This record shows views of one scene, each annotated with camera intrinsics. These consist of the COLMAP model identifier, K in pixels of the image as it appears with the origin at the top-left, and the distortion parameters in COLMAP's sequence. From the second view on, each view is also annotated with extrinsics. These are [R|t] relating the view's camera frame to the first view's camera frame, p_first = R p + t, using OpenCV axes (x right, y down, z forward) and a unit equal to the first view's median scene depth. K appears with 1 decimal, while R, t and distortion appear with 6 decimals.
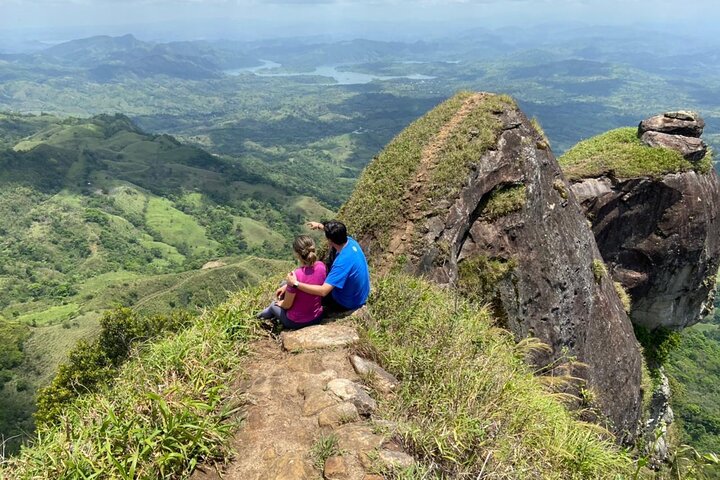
lens RADIAL K [[539.5, 0, 351.0], [0, 539.5, 223.1], [0, 0, 1]] dist [0.040963, -0.001361]
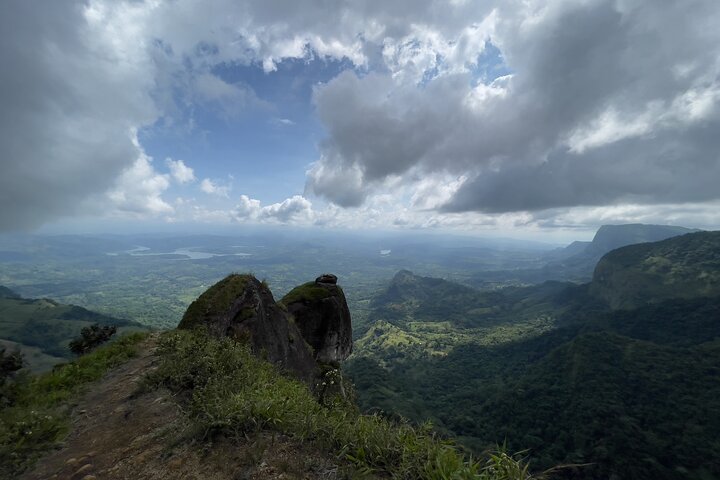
lens RADIAL K [[292.8, 0, 357.6], [0, 292.8, 238.1], [0, 0, 1]] dist [-0.002462, 0.000878]
pose [[0.880826, 0.009869, 0.473338, 0.041388], [0.136917, 0.951753, -0.274629, 0.044939], [-0.453211, 0.306708, 0.836977, -0.358028]]
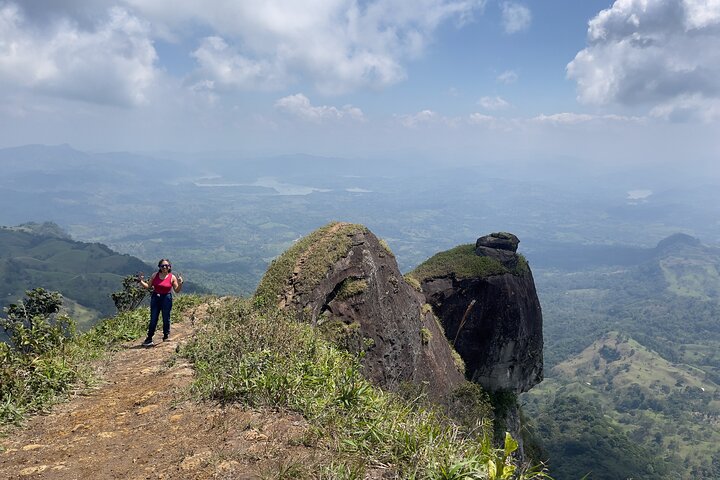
lens RADIAL K [[548.0, 0, 360.0], [0, 548.0, 240.0], [0, 0, 1]] dist [0.030016, -0.008528]
pose [[0.992510, 0.006647, 0.121979, 0.057142], [0.013979, 0.985779, -0.167463, 0.054607], [-0.121357, 0.167914, 0.978303, -0.385816]]
